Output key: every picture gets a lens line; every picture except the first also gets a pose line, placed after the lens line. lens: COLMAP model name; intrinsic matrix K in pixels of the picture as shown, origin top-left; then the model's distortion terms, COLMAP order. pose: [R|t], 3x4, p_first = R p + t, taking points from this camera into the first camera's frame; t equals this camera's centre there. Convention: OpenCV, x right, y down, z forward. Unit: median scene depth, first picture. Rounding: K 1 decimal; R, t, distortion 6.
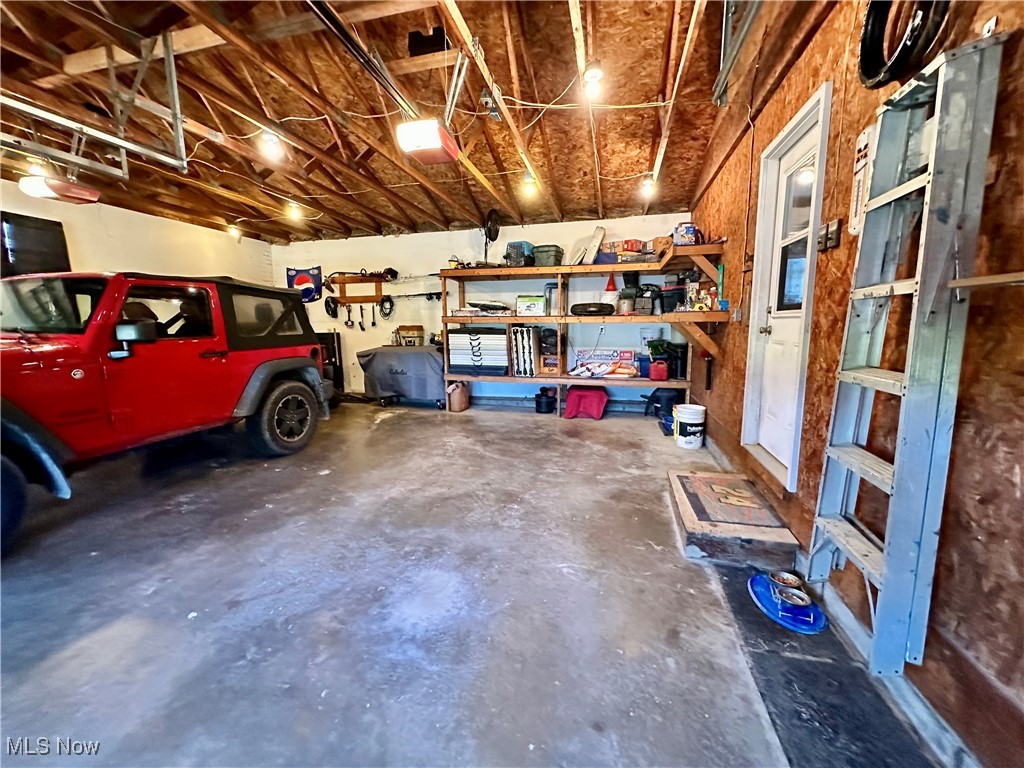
lens RADIAL K [[412.3, 0, 509.6], [0, 412.3, 386.4], [0, 0, 1]] dist [-0.000991, 0.000192]
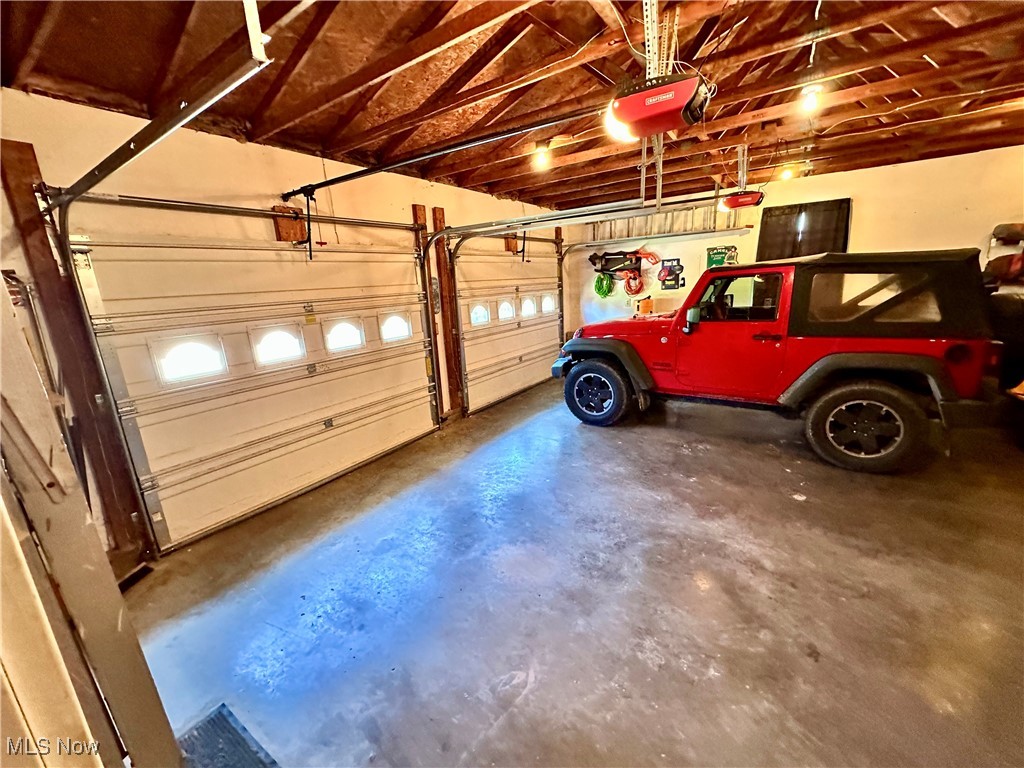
lens RADIAL K [[412.3, 0, 508.2], [0, 412.3, 381.3], [0, 0, 1]] dist [-0.000991, 0.000192]
pose [[-0.345023, 0.245340, -0.905962, 0.532146], [-0.086363, 0.952840, 0.290926, -0.244041], [0.934612, 0.178618, -0.307564, 0.812596]]
